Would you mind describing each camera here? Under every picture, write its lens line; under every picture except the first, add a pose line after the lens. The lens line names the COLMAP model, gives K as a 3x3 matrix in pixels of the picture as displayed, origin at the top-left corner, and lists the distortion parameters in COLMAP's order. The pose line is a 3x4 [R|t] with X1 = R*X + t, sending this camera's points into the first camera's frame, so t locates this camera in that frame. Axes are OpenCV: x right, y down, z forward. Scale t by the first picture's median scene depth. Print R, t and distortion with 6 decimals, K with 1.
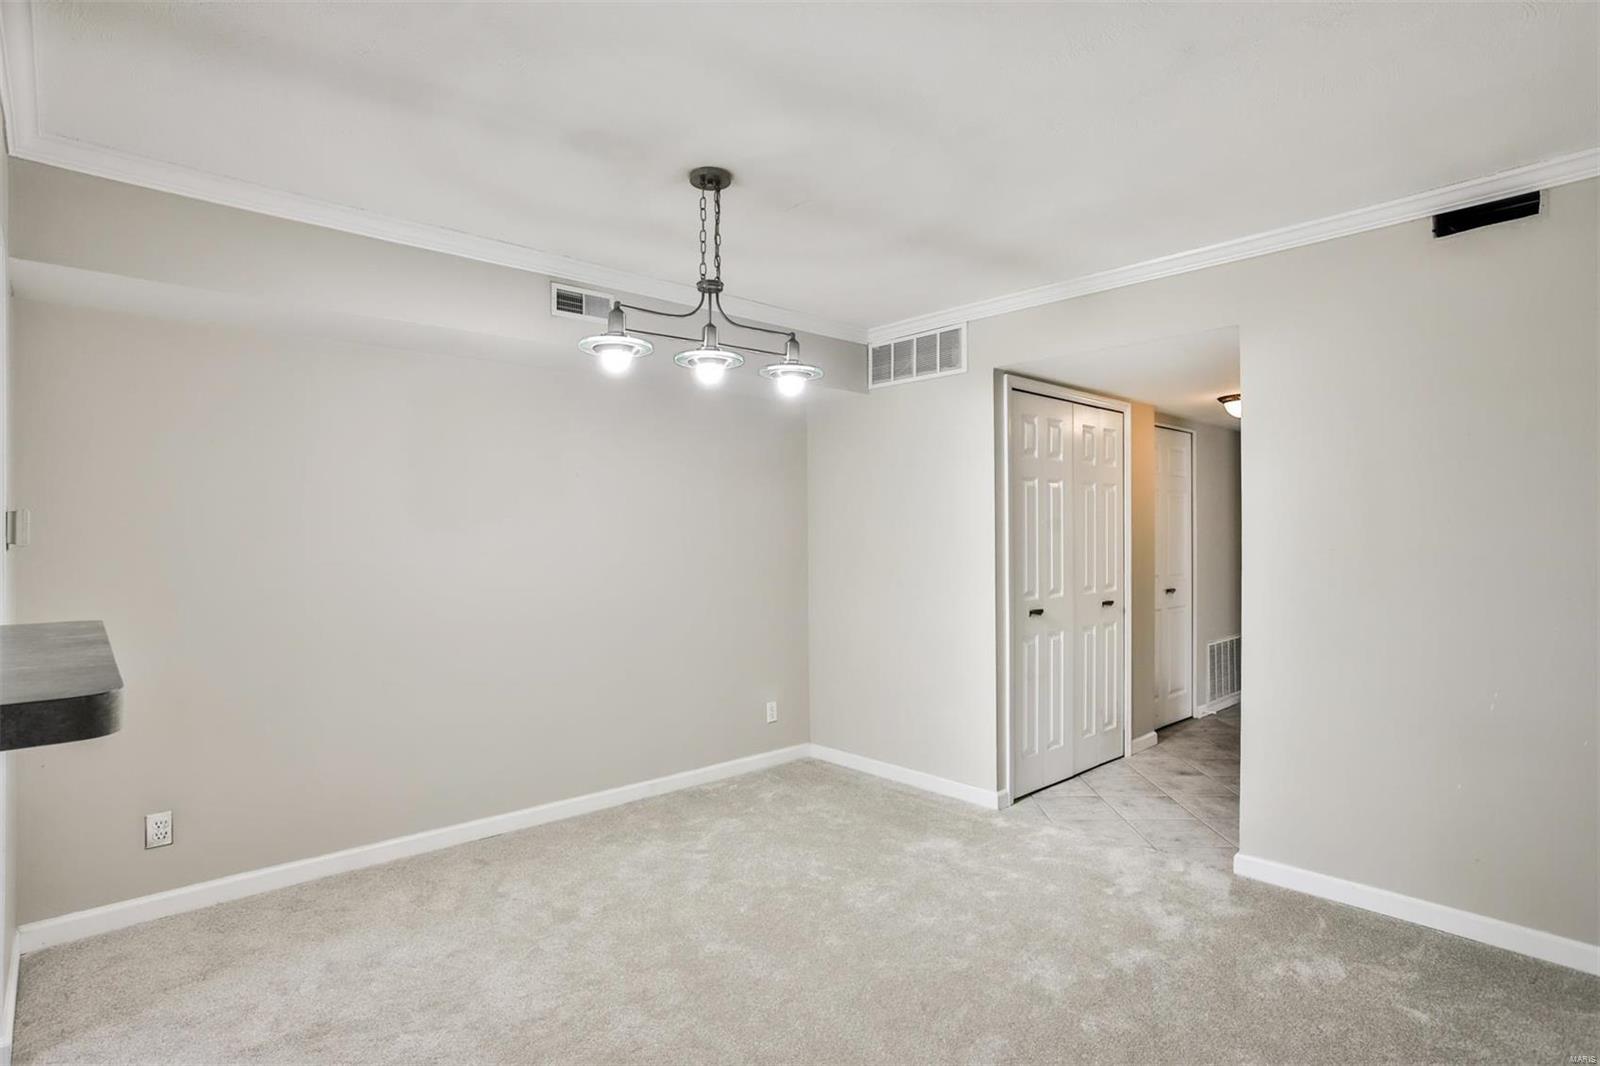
lens RADIAL K [[830.4, 0, 799.3], [0, 830.4, 539.3], [0, 0, 1]] dist [-0.058477, 0.035117]
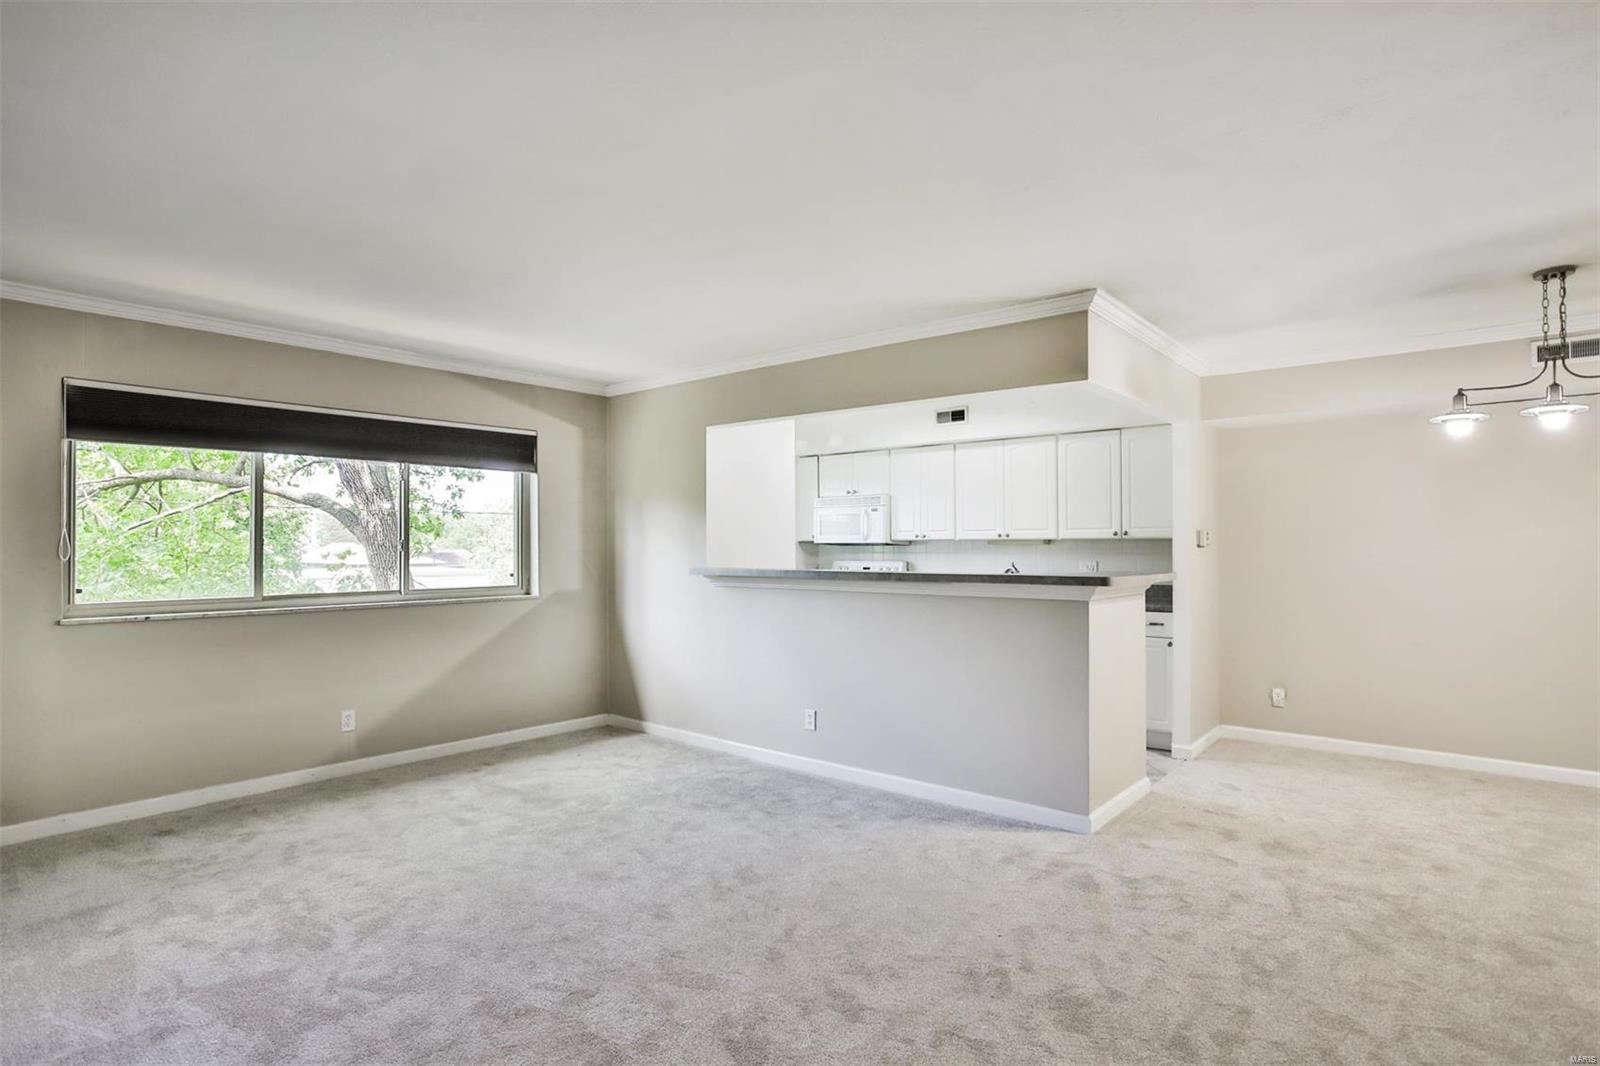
lens RADIAL K [[830.4, 0, 799.3], [0, 830.4, 539.3], [0, 0, 1]] dist [-0.058477, 0.035117]
pose [[0.136331, -0.002952, -0.990659, 1.018224], [-0.001553, 0.999994, -0.003193, -0.001608], [0.990662, 0.001974, 0.136326, -0.390060]]
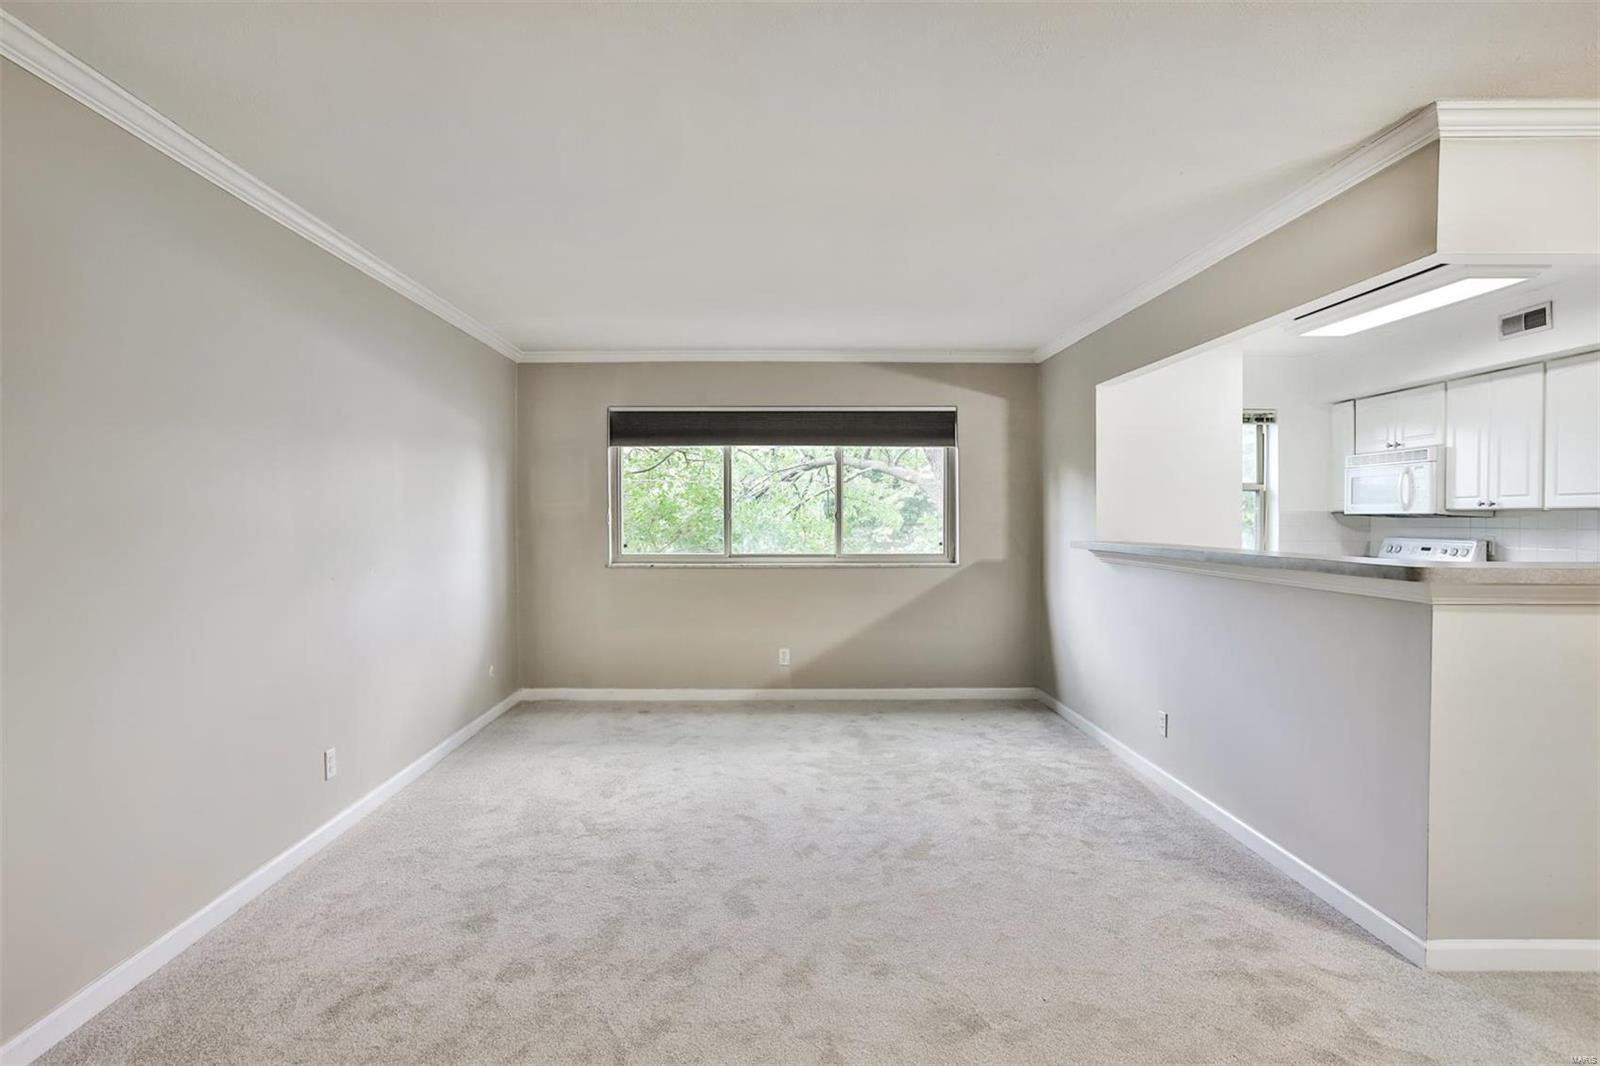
lens RADIAL K [[834.9, 0, 773.1], [0, 834.9, 532.1], [0, 0, 1]] dist [-0.057593, 0.031359]
pose [[-0.666983, 0.017983, -0.744856, 0.821153], [0.000769, 0.999725, 0.023448, -0.001801], [0.745073, 0.015067, -0.666813, 0.363190]]
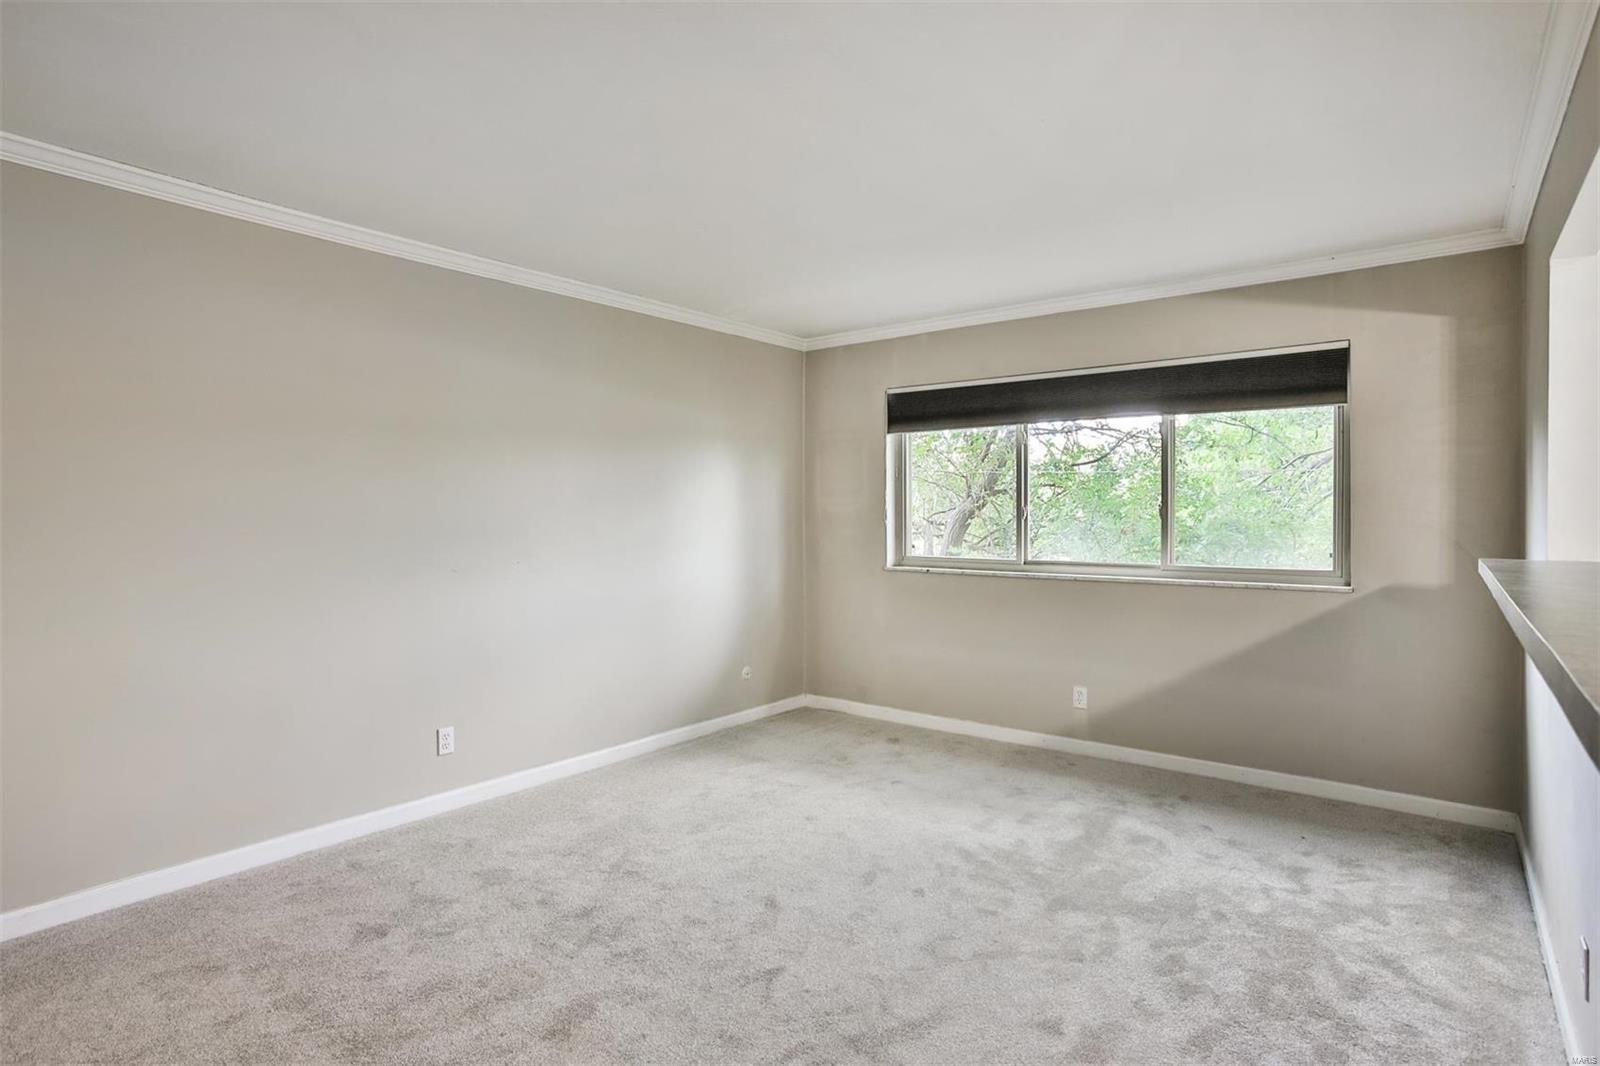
lens RADIAL K [[822.1, 0, 794.9], [0, 822.1, 527.9], [0, 0, 1]] dist [-0.064263, 0.031151]
pose [[-0.987138, 0.006942, -0.159721, -0.032801], [0.003604, 0.999769, 0.021179, 0.001883], [0.159831, 0.020331, -0.986935, 0.438752]]
